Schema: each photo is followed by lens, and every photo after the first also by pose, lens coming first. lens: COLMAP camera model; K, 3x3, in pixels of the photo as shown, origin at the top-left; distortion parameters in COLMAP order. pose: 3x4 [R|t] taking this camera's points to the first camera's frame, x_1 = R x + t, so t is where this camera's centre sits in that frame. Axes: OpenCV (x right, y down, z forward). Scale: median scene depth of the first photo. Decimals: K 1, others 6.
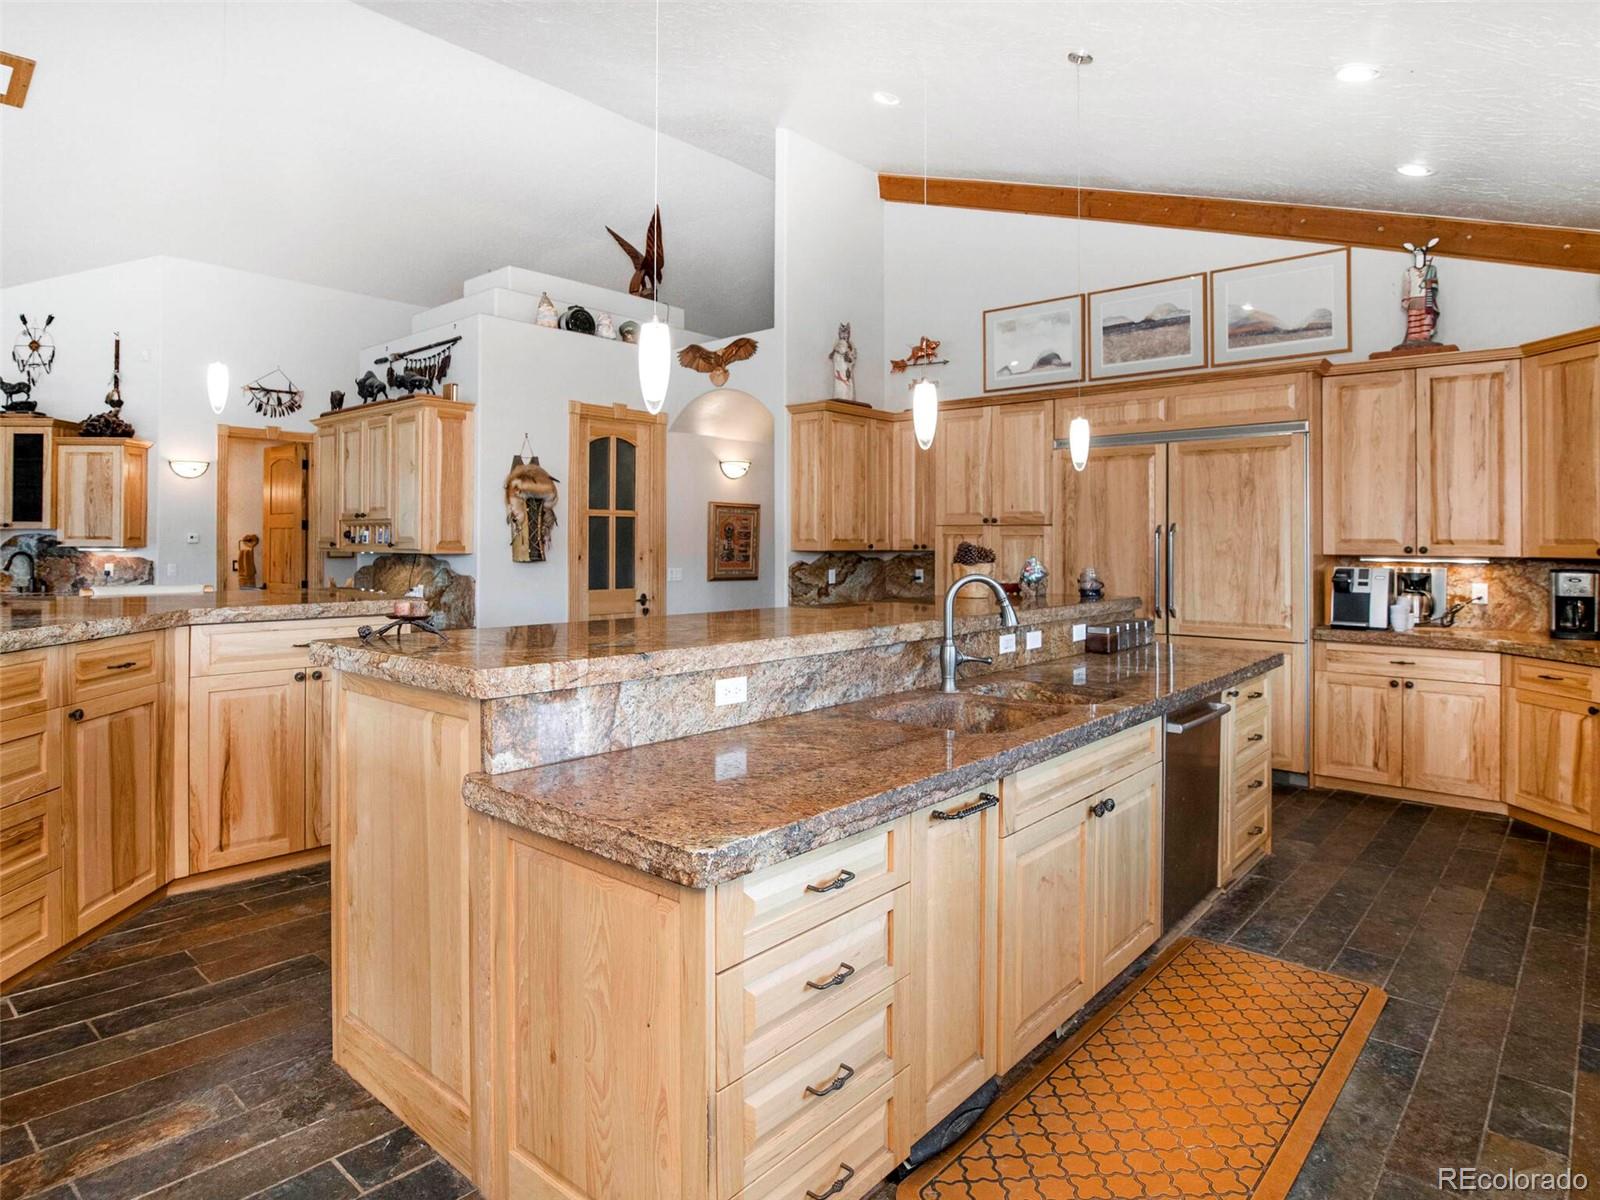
lens RADIAL K [[940.7, 0, 645.7], [0, 940.7, 540.0], [0, 0, 1]] dist [0.001009, 0.000672]
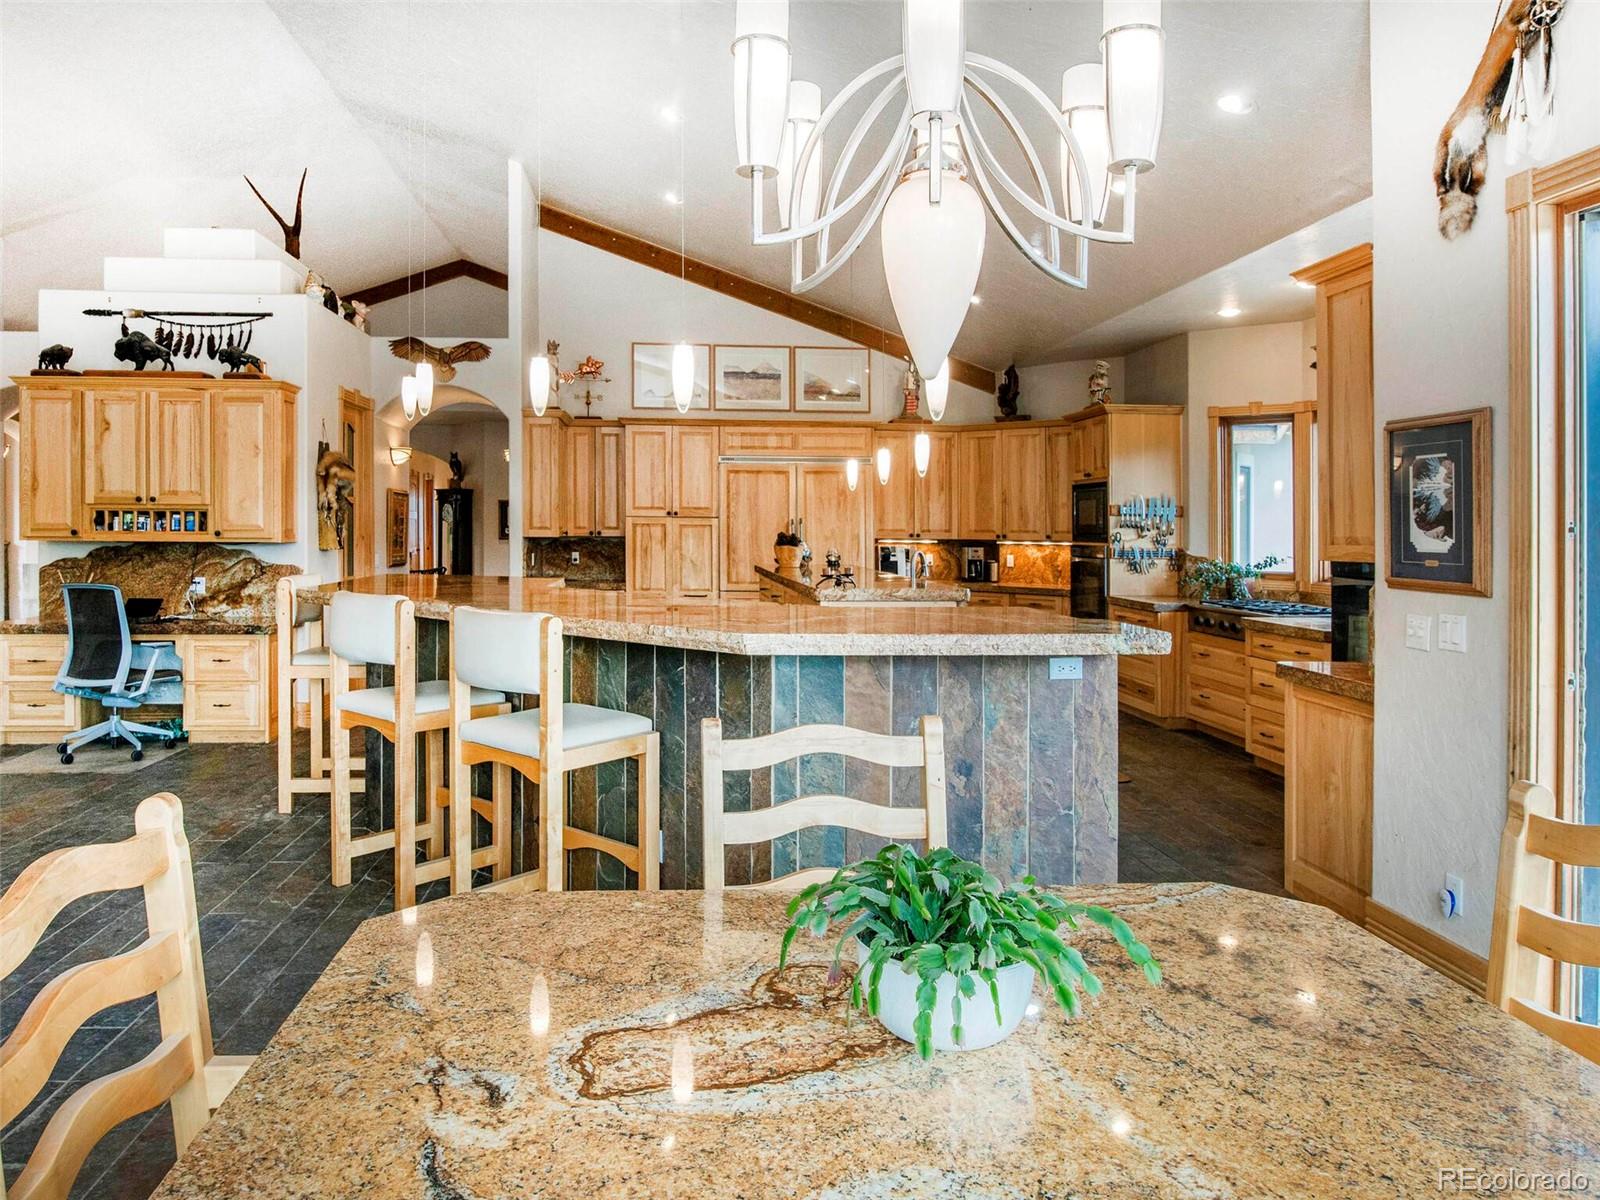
lens RADIAL K [[1102.9, 0, 802.2], [0, 1102.9, 536.6], [0, 0, 1]] dist [-0.022198, -0.001250]
pose [[0.645581, -0.004035, 0.763681, -0.712594], [-0.006650, 0.999918, 0.010905, -0.006647], [-0.763663, -0.012119, 0.645502, -0.127999]]
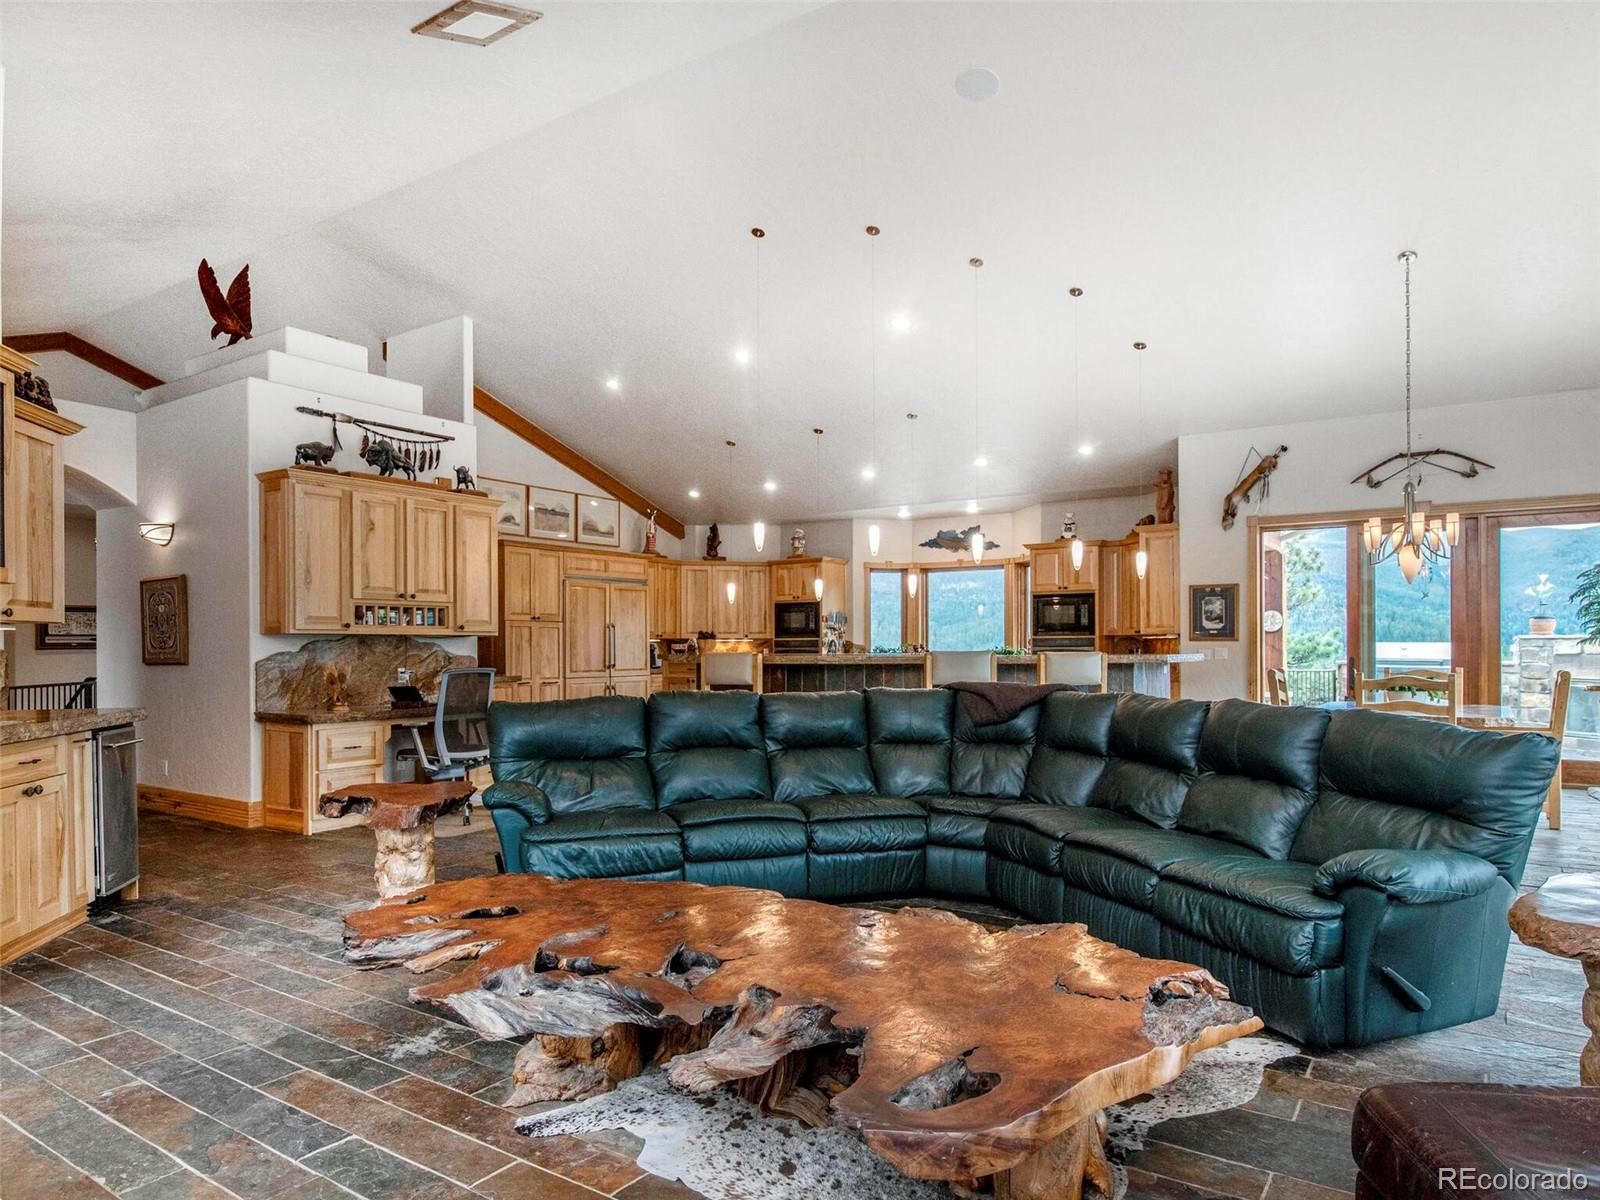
lens RADIAL K [[997.9, 0, 801.8], [0, 997.9, 650.0], [0, 0, 1]] dist [0.002642, 0.000919]
pose [[-0.189637, -0.004026, 0.981846, -1.521944], [0.002928, 0.999985, 0.004666, 0.030599], [-0.981850, 0.003760, -0.189623, 0.938553]]
